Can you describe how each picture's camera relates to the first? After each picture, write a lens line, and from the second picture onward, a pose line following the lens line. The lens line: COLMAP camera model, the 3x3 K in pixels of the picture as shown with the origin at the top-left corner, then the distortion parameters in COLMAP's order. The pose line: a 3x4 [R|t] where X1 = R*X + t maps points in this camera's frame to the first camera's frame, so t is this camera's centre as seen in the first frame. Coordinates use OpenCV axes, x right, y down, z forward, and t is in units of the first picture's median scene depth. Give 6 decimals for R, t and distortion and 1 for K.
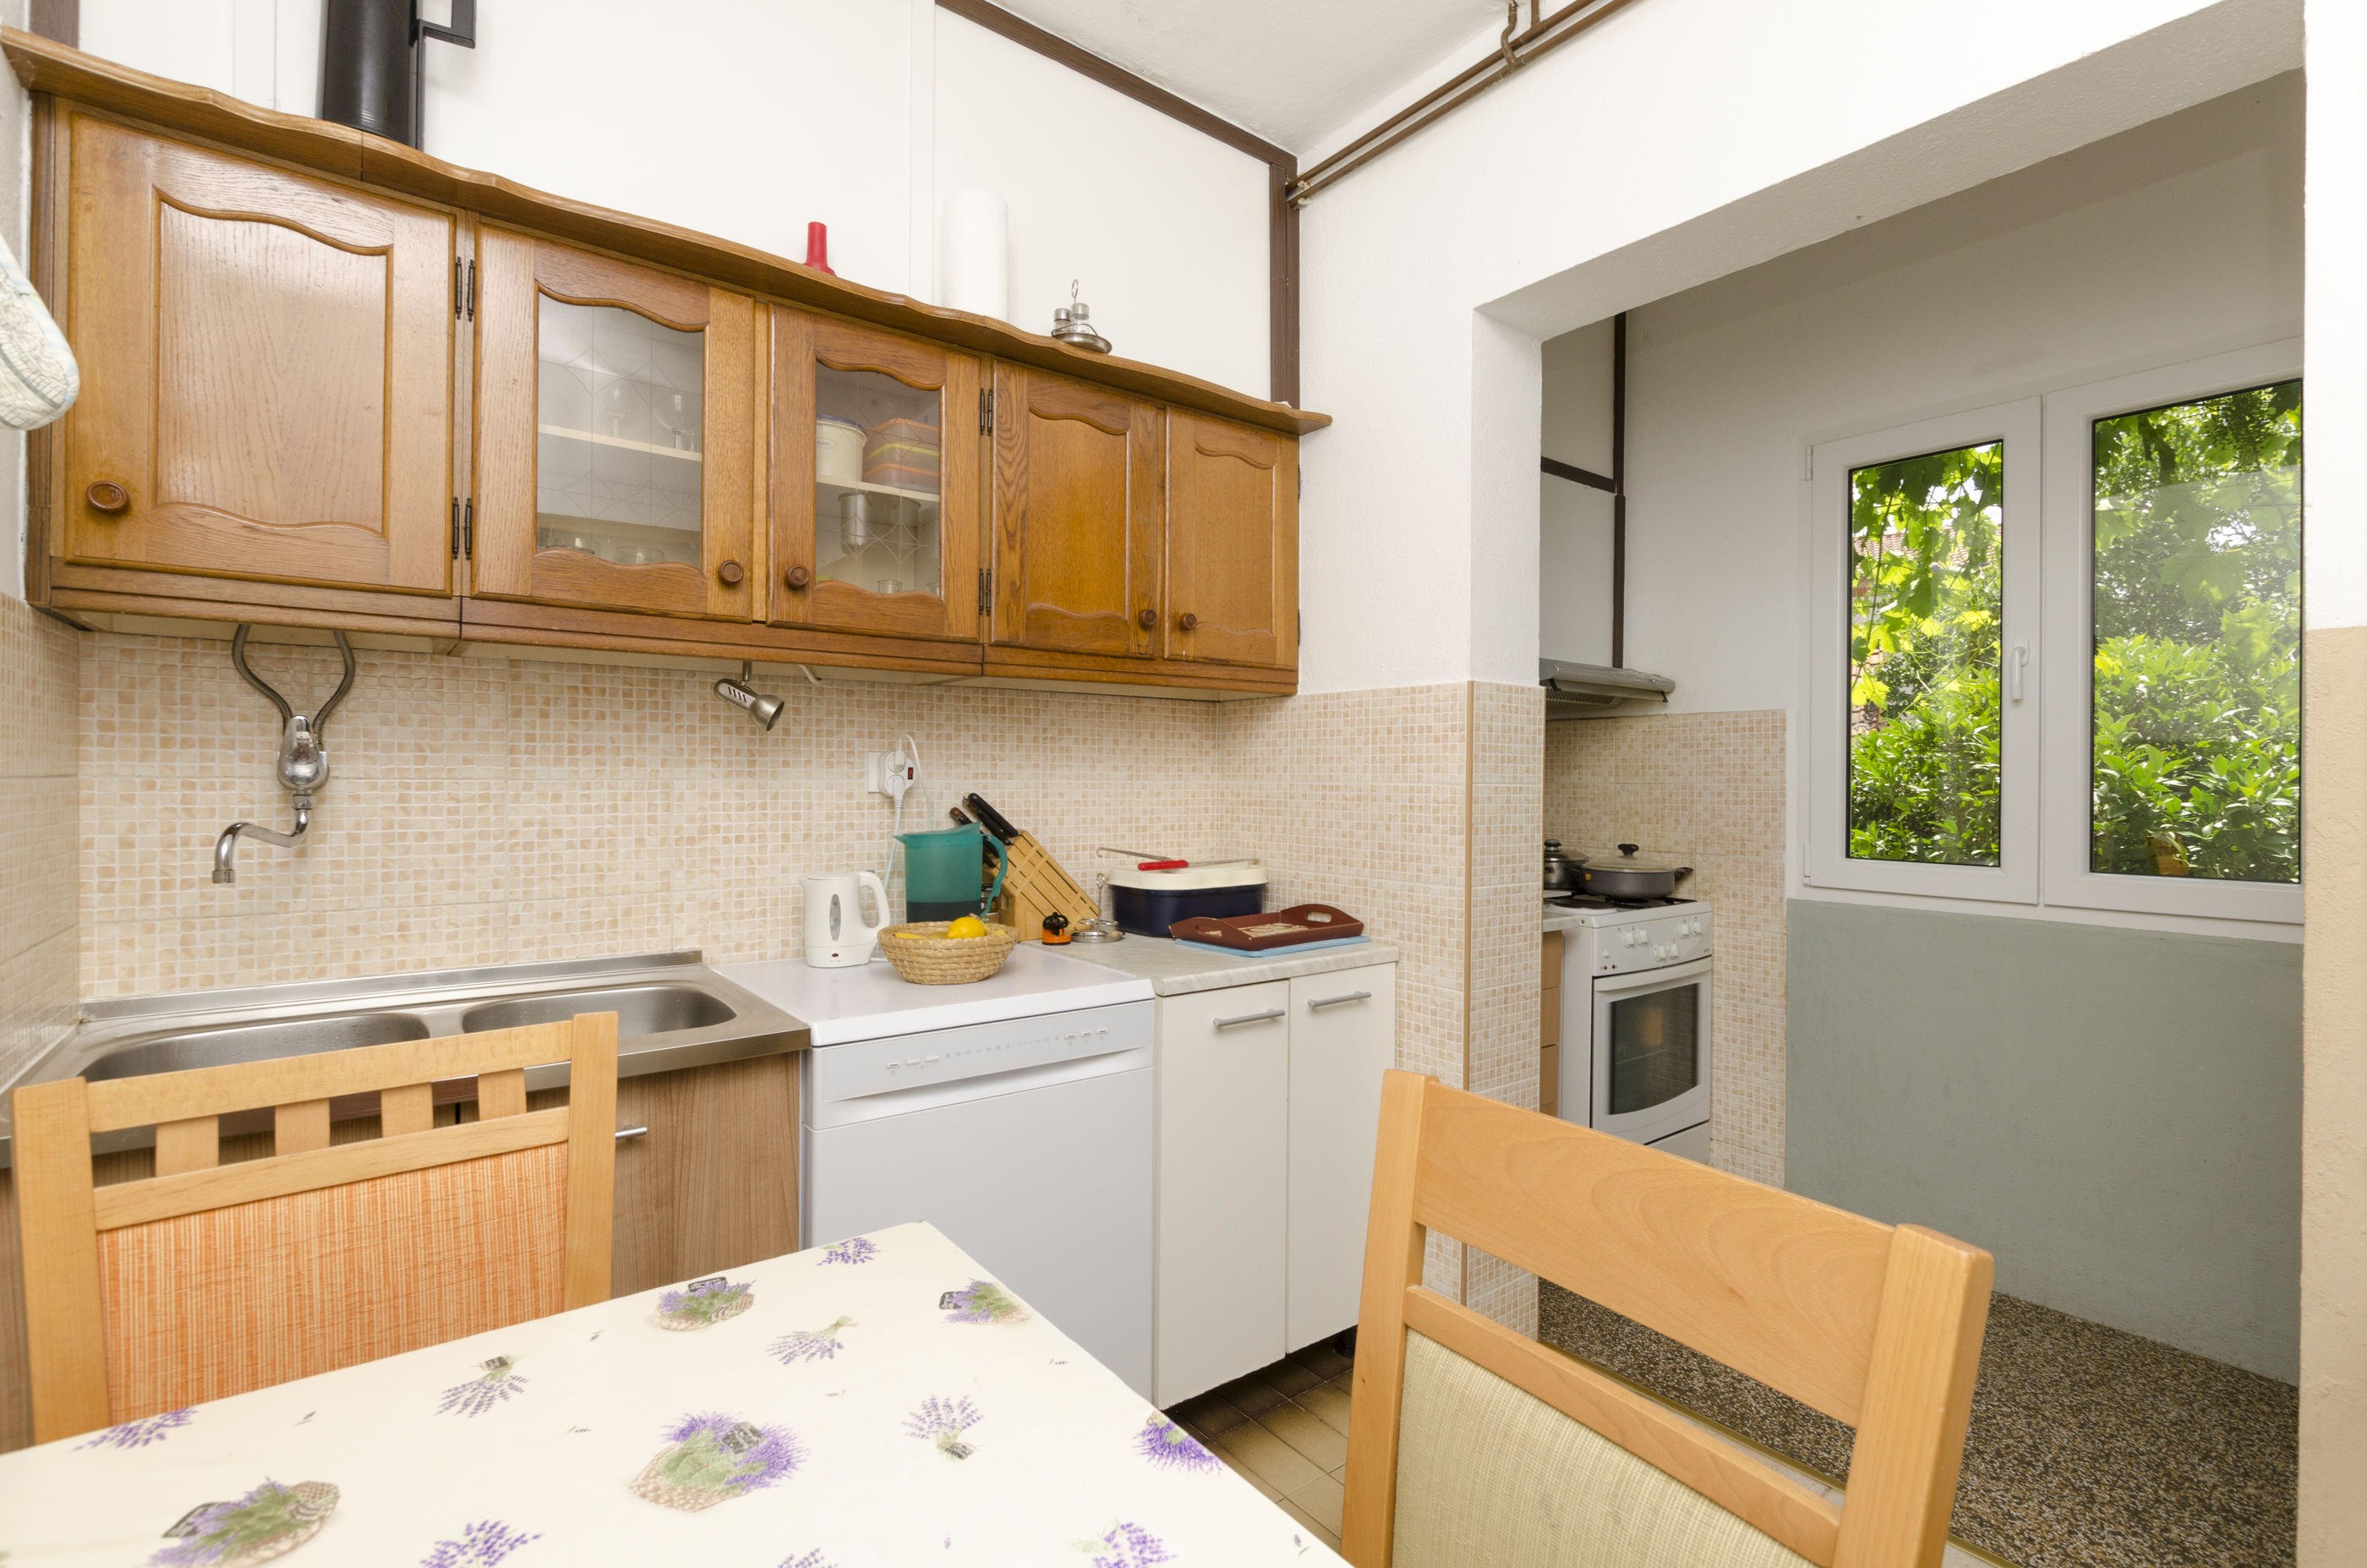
lens RADIAL K [[1070.4, 0, 1171.7], [0, 1070.4, 778.2], [0, 0, 1]] dist [0.000586, -0.001463]
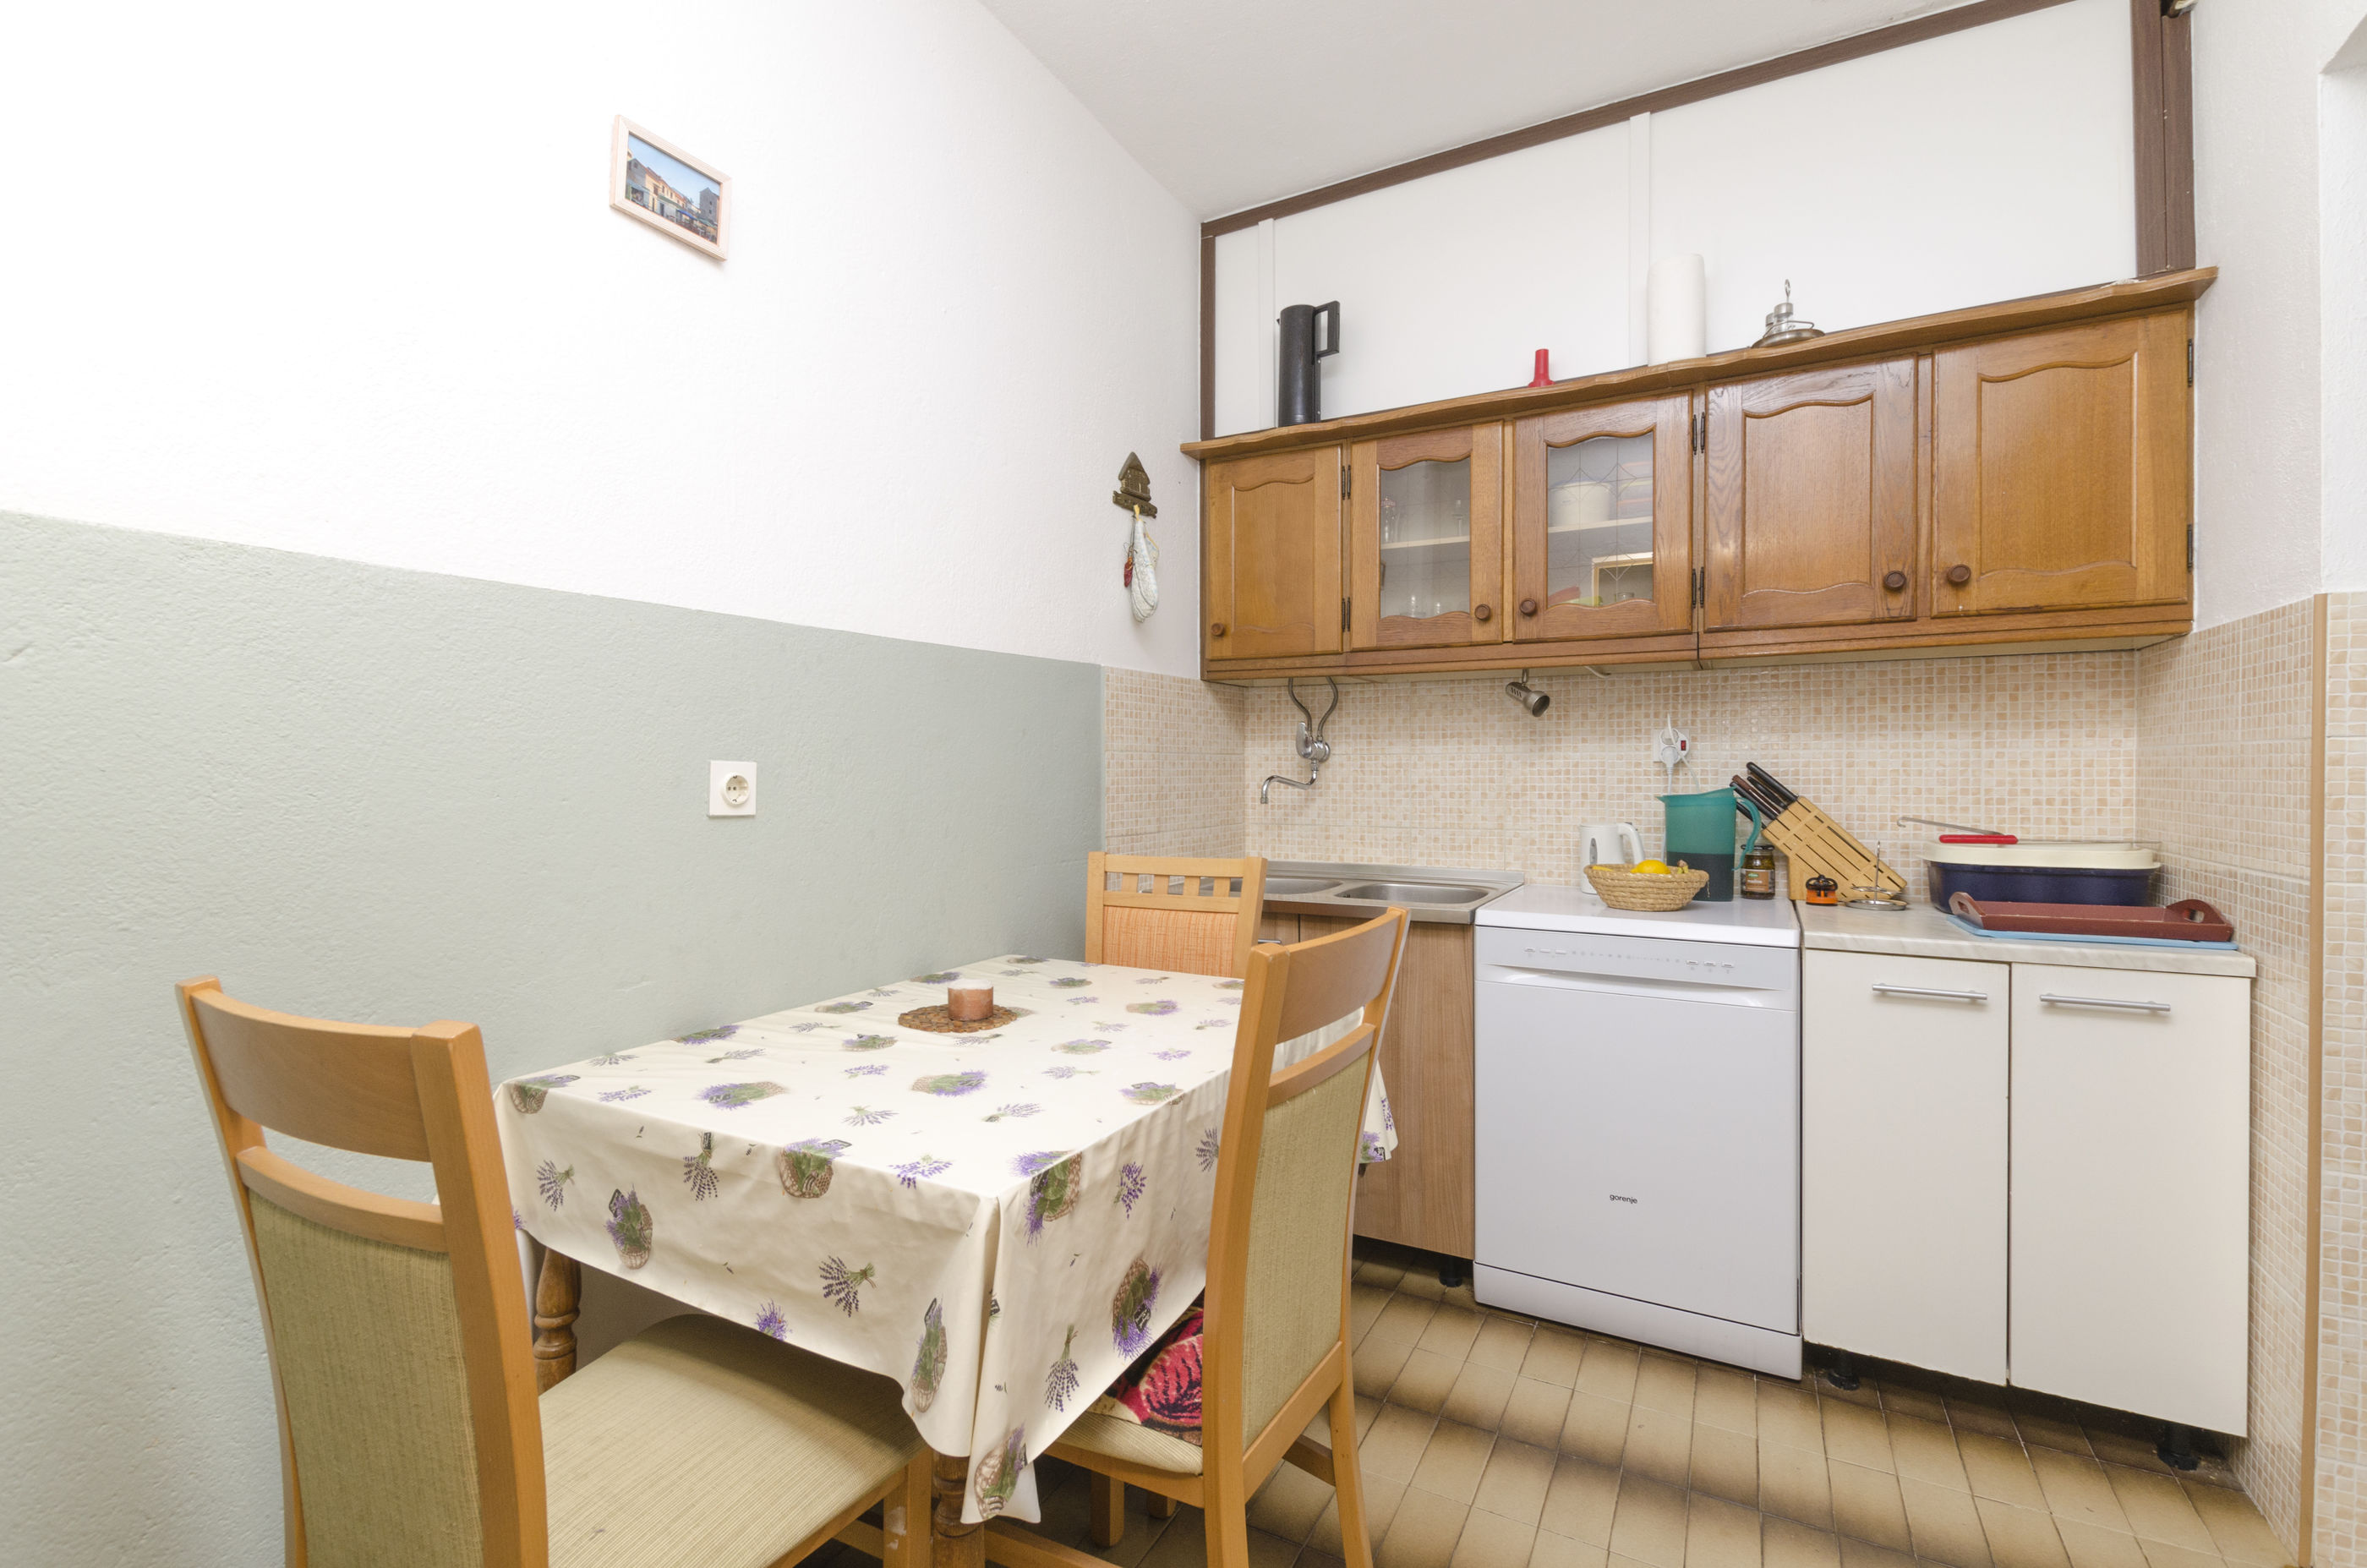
lens RADIAL K [[1018.6, 0, 1193.1], [0, 1018.6, 772.6], [0, 0, 1]] dist [0.004461, -0.001853]
pose [[0.422706, -0.002884, -0.906262, 0.576634], [0.003936, 0.999991, -0.001347, 0.026196], [0.906258, -0.002997, 0.422714, 0.025183]]
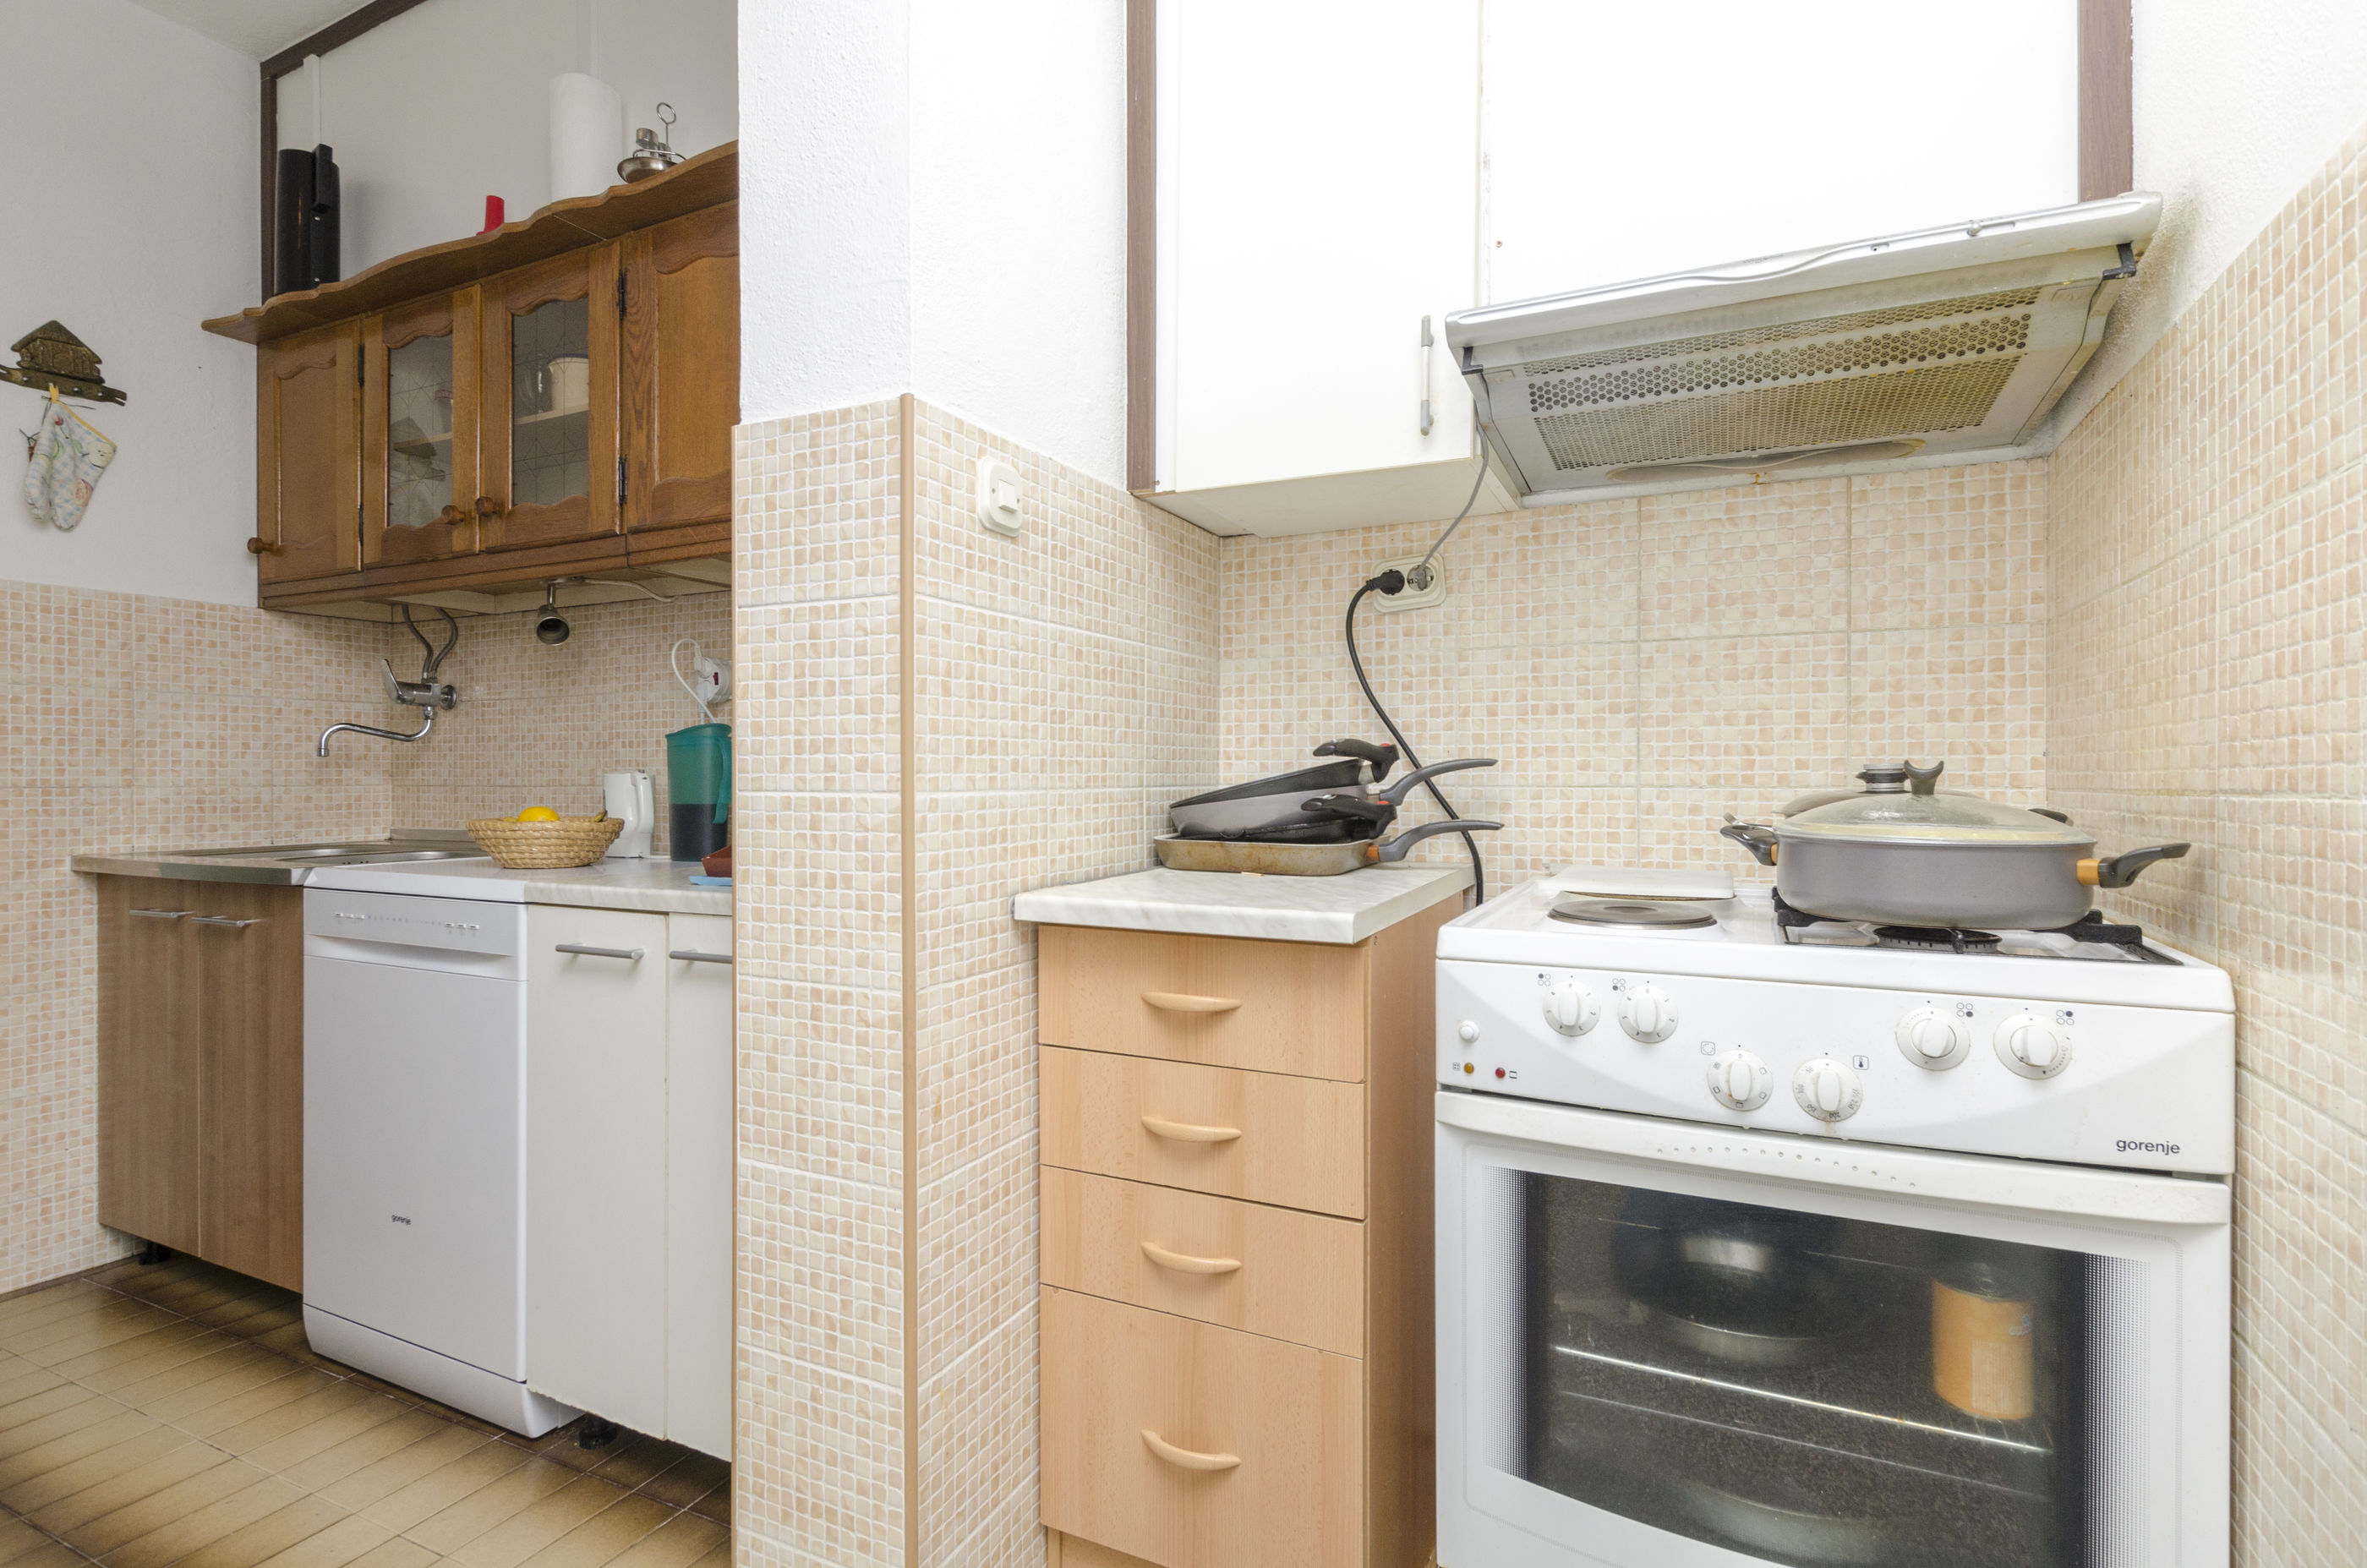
lens RADIAL K [[1122.1, 0, 1165.2], [0, 1122.1, 775.0], [0, 0, 1]] dist [-0.002077, -0.000367]
pose [[0.457724, -0.008394, -0.889055, 0.908680], [0.003753, 0.999965, -0.007509, 0.098444], [0.889086, 0.000101, 0.457739, 0.930204]]
